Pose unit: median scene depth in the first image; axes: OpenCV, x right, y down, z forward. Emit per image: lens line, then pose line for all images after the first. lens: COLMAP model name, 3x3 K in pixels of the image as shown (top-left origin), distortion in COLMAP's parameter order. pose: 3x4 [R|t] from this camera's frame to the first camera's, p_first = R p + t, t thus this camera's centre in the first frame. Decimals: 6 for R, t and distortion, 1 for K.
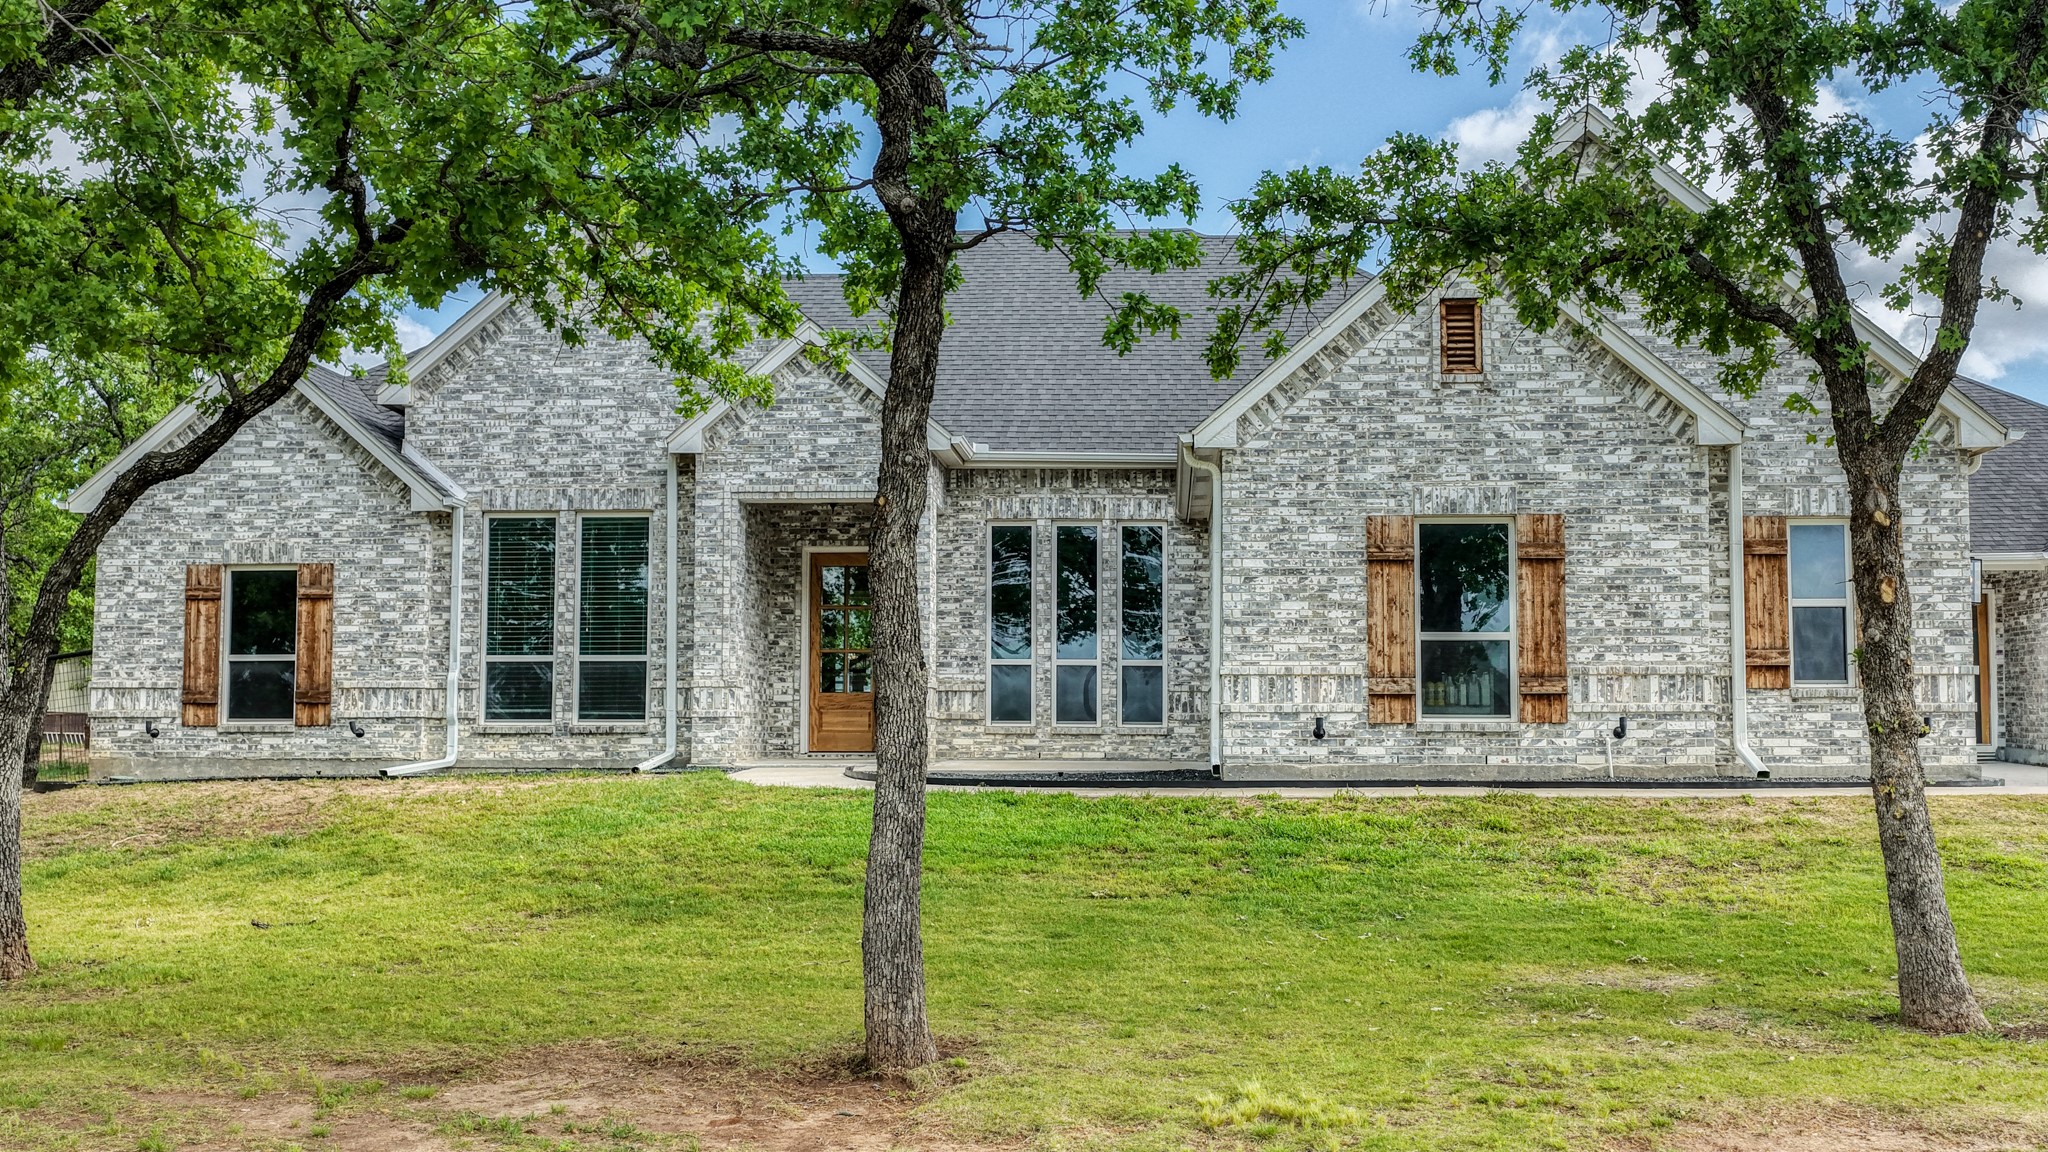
lens RADIAL K [[2118.8, 0, 1024.0], [0, 2118.8, 576.0], [0, 0, 1]] dist [-0.009199, 0.011273]
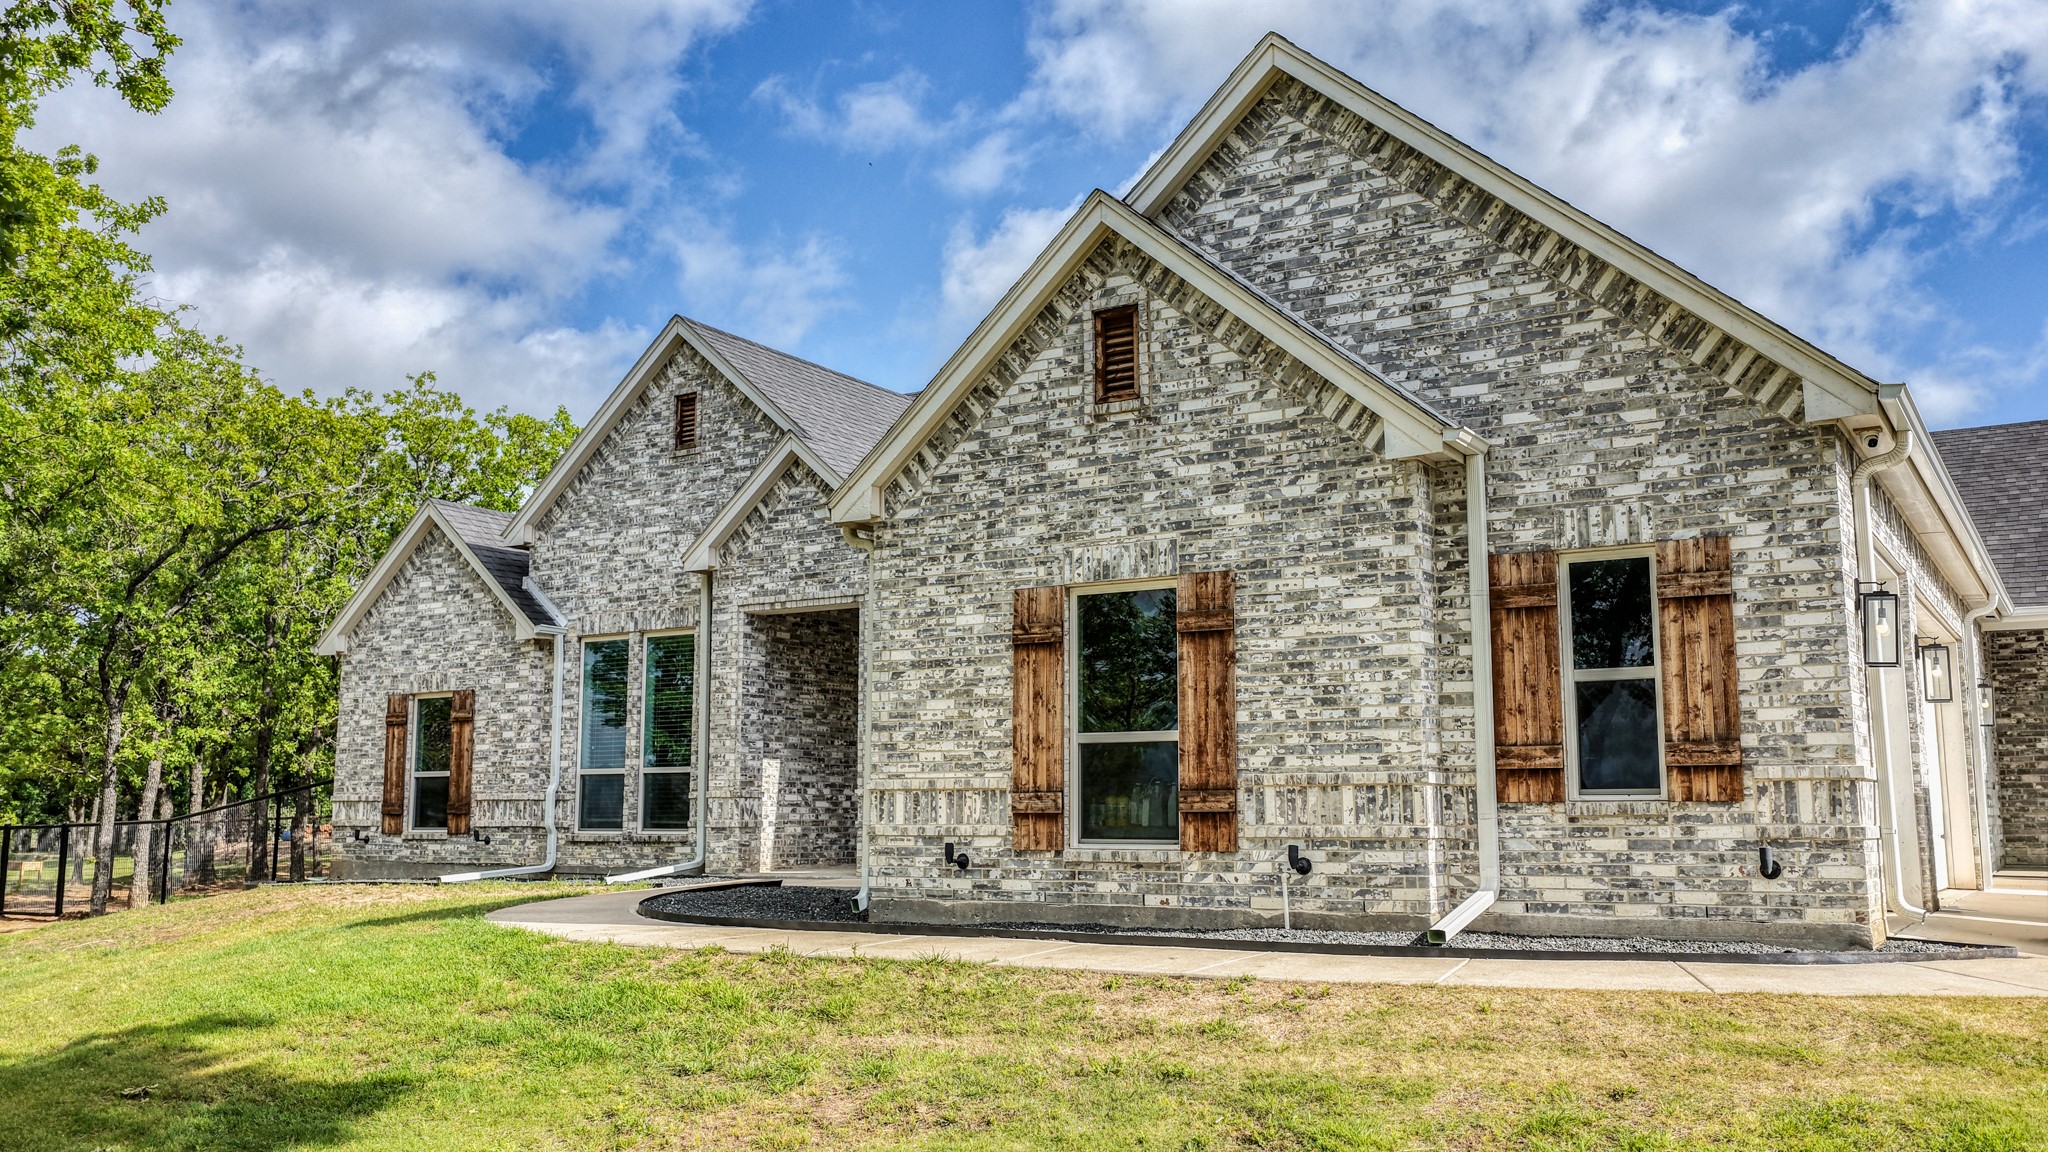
lens RADIAL K [[1701.9, 0, 1024.0], [0, 1701.9, 576.0], [0, 0, 1]] dist [-0.008819, 0.015000]
pose [[0.877145, -0.069399, -0.475185, 0.372544], [0.041007, 0.996713, -0.069873, 0.009226], [0.478472, 0.041803, 0.877107, 0.342007]]
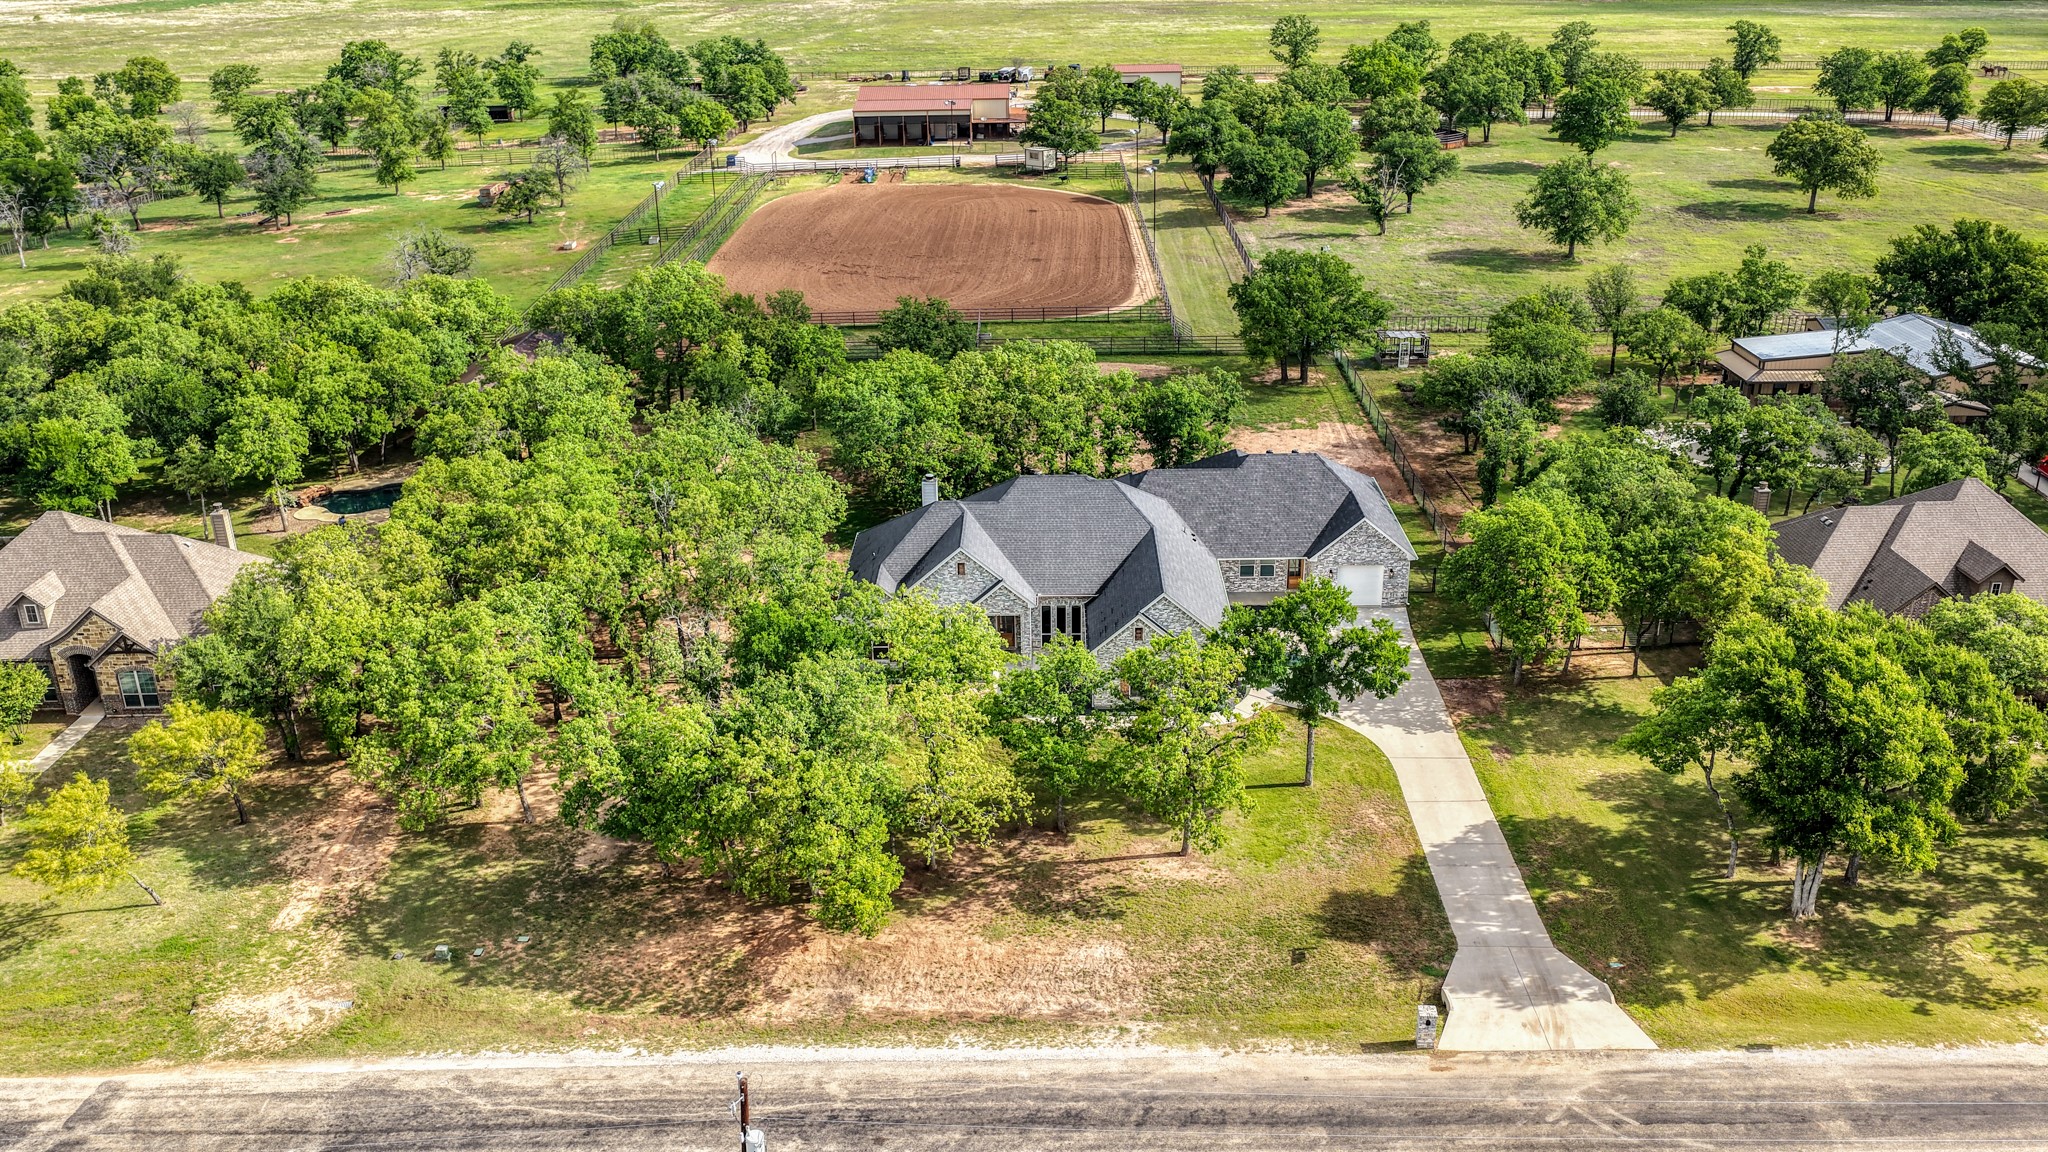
lens RADIAL K [[1701.9, 0, 1024.0], [0, 1701.9, 576.0], [0, 0, 1]] dist [-0.008819, 0.015000]
pose [[0.998385, -0.037752, 0.042457, -0.205828], [0.014656, 0.893152, 0.449517, -1.727752], [-0.054890, -0.448168, 0.892262, -2.182250]]
